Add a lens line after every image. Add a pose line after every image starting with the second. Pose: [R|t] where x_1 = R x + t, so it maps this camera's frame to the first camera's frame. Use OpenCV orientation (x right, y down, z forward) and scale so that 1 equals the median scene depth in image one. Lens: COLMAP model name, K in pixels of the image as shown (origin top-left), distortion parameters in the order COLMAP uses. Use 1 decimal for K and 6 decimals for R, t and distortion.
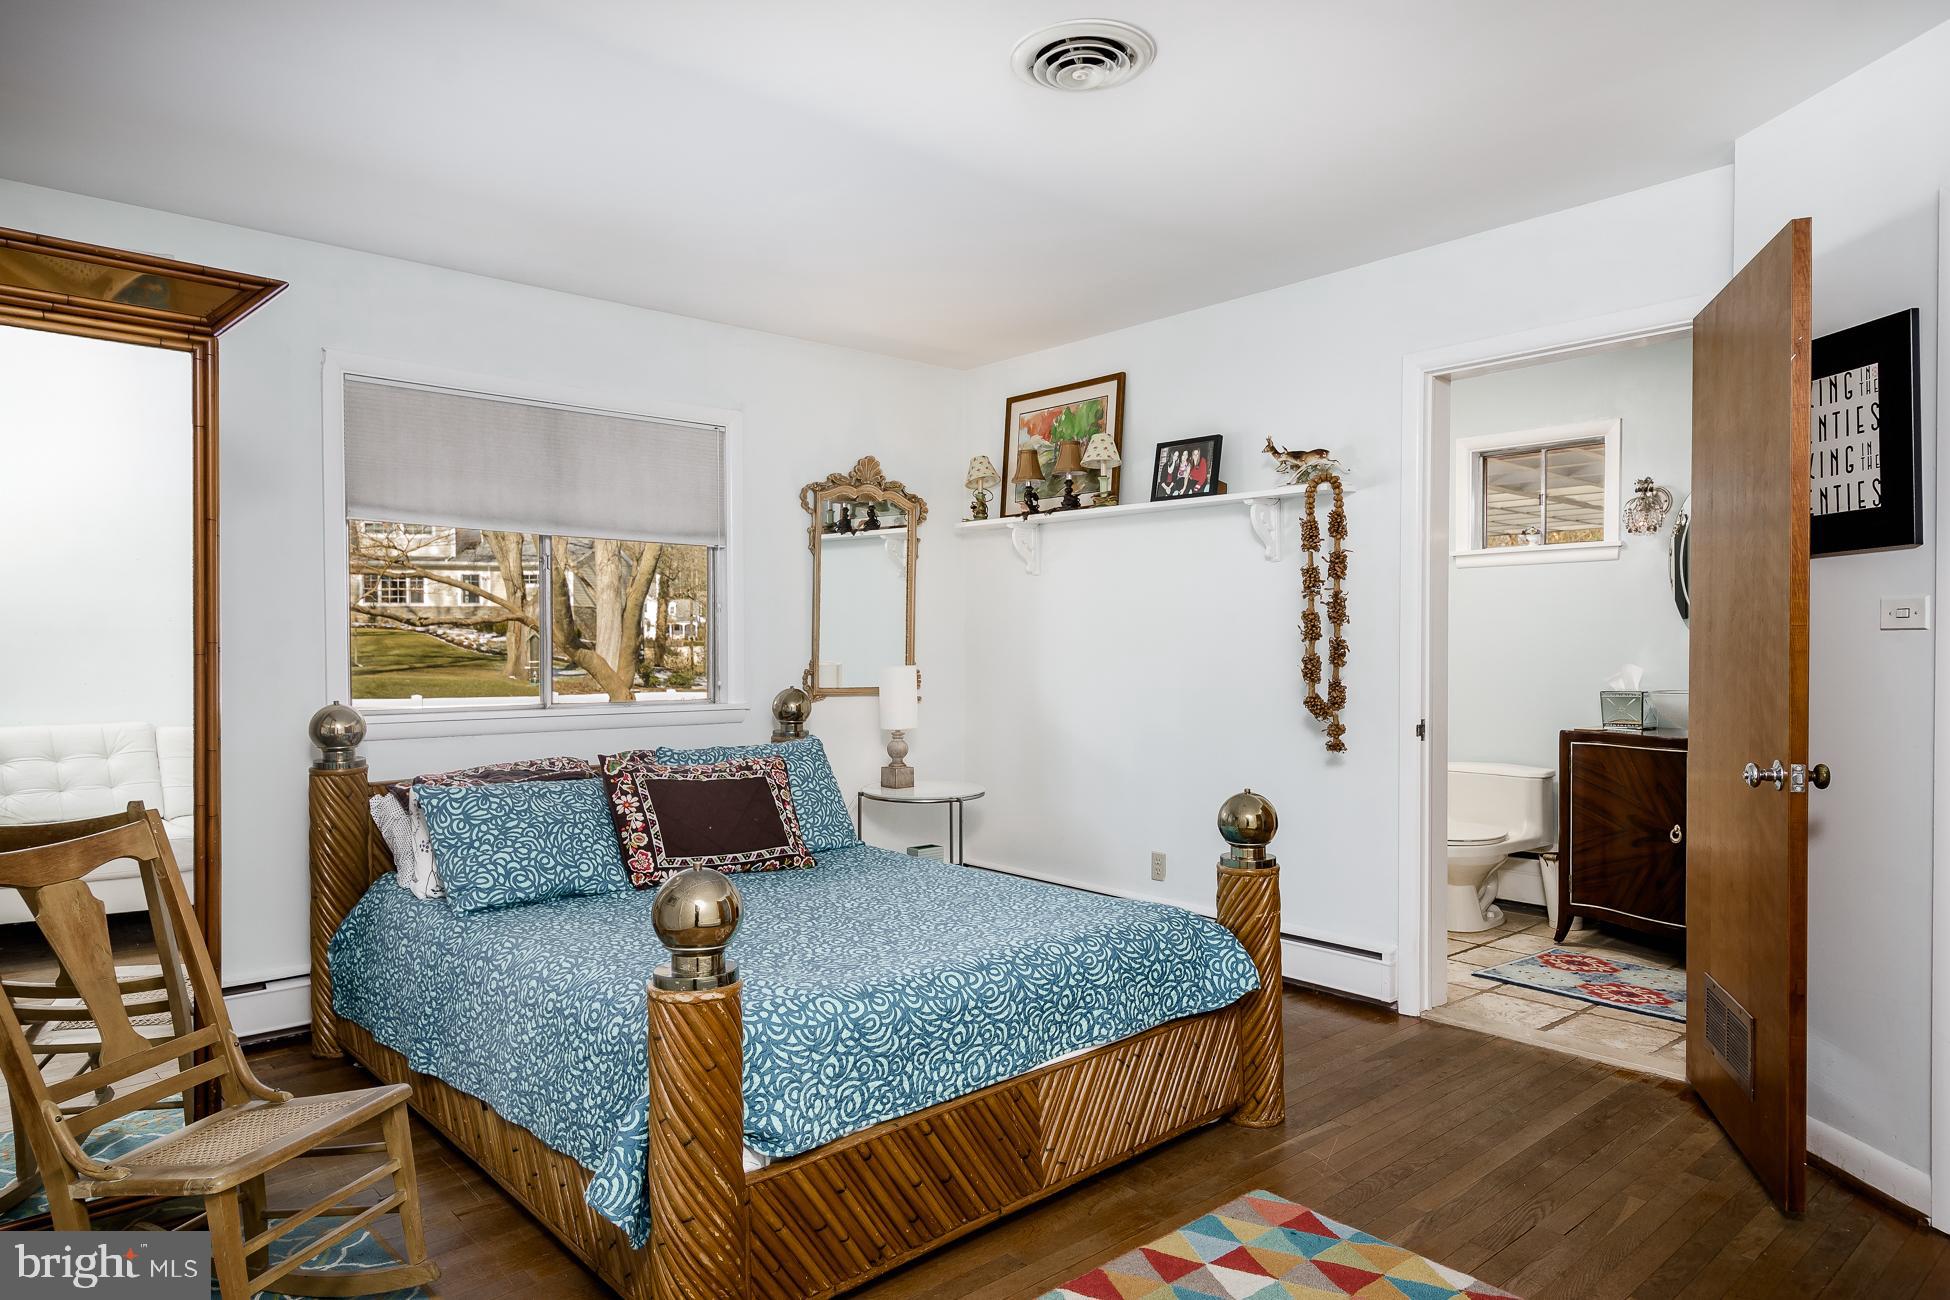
lens RADIAL K [[1189.4, 0, 978.7], [0, 1189.4, 652.1], [0, 0, 1]] dist [0.021784, -0.000711]
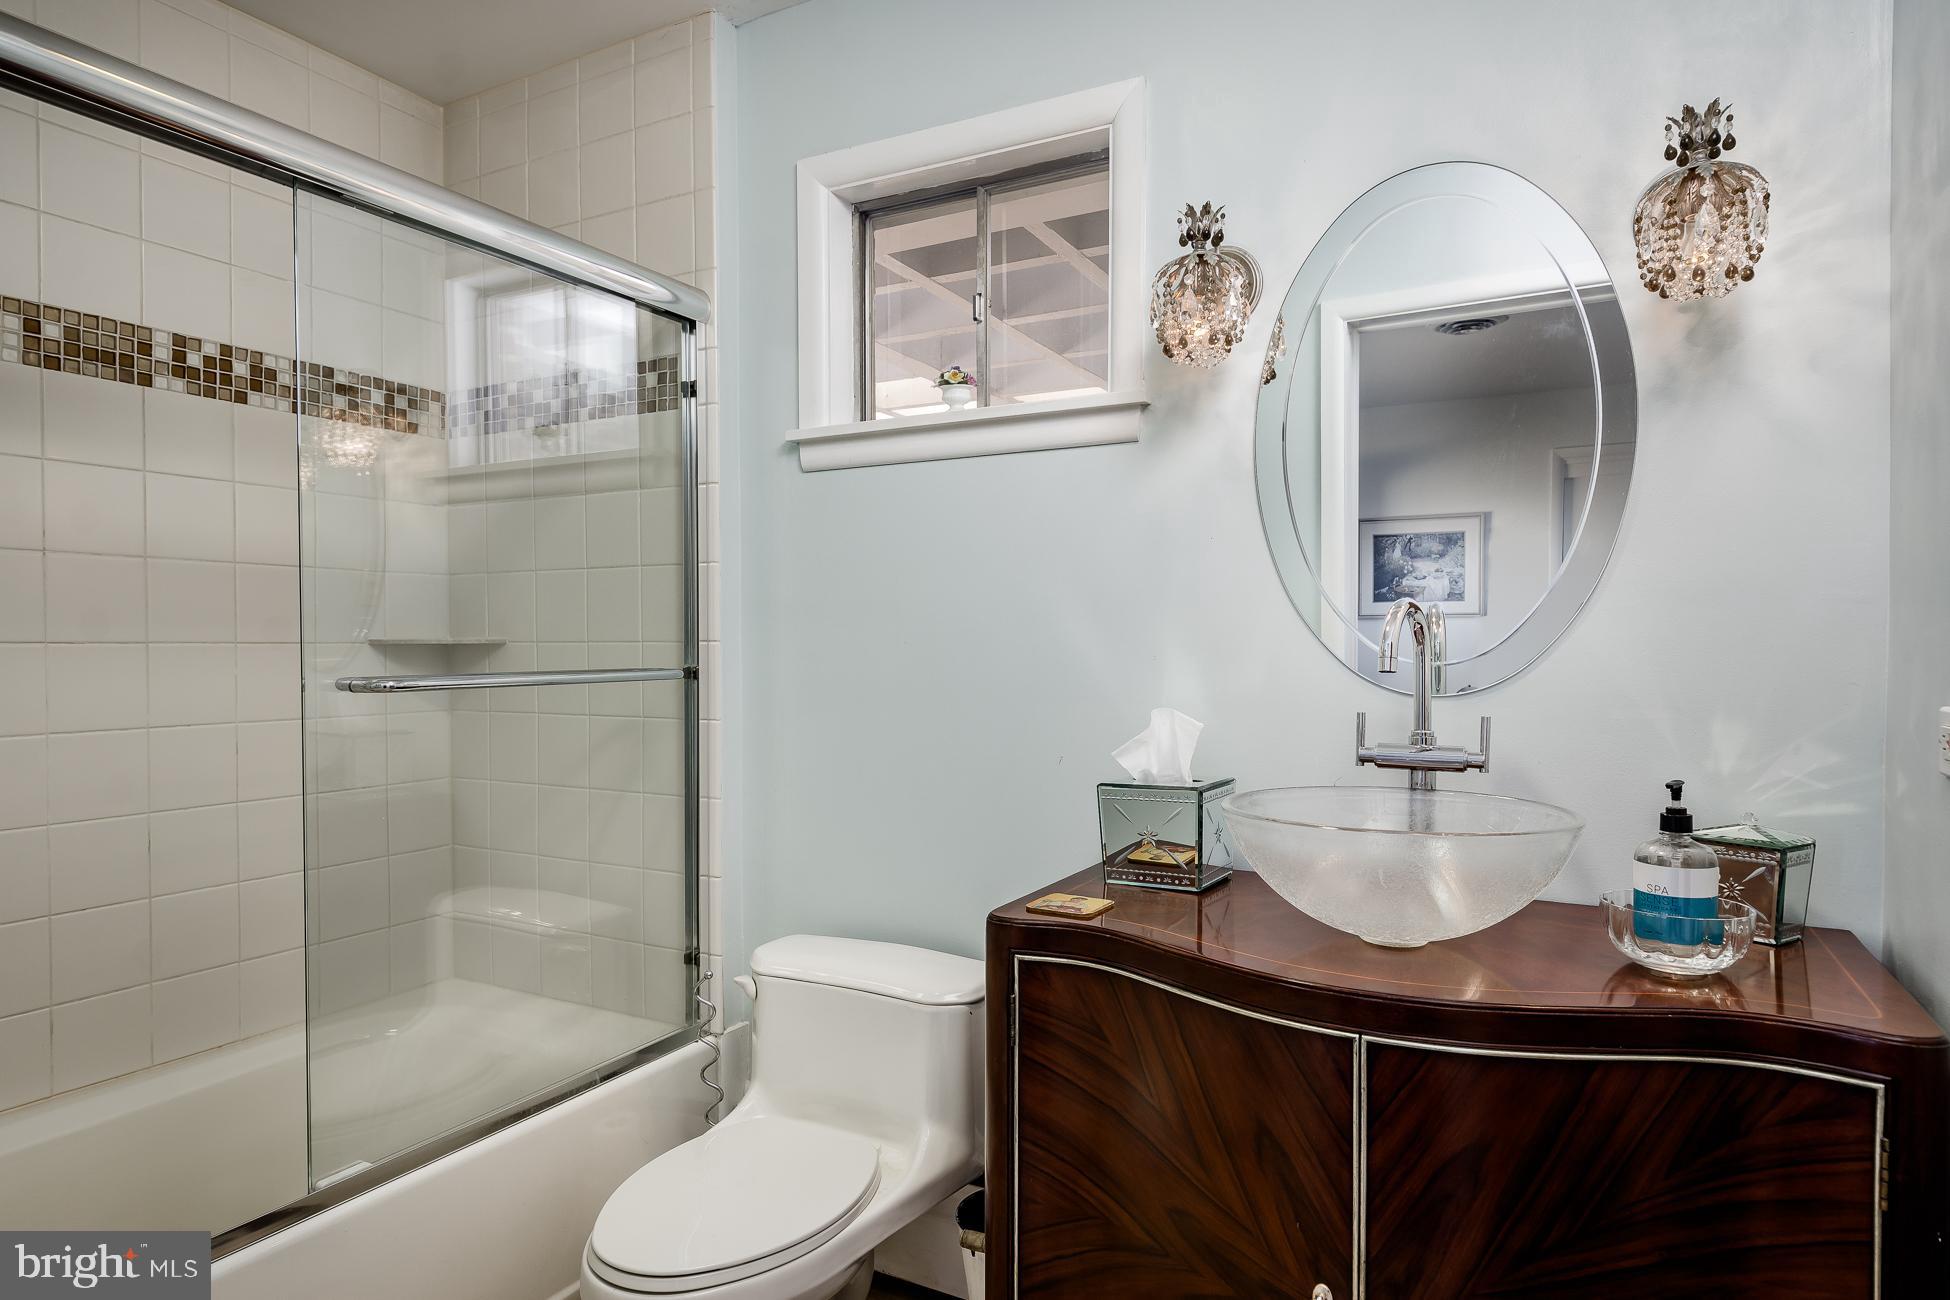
lens RADIAL K [[1189.4, 0, 971.3], [0, 1189.4, 648.6], [0, 0, 1]] dist [0.021784, -0.000711]
pose [[0.935555, -0.004543, 0.353153, 0.549340], [0.001157, 0.999951, 0.009797, -0.018498], [-0.353180, -0.008756, 0.935514, 1.039876]]
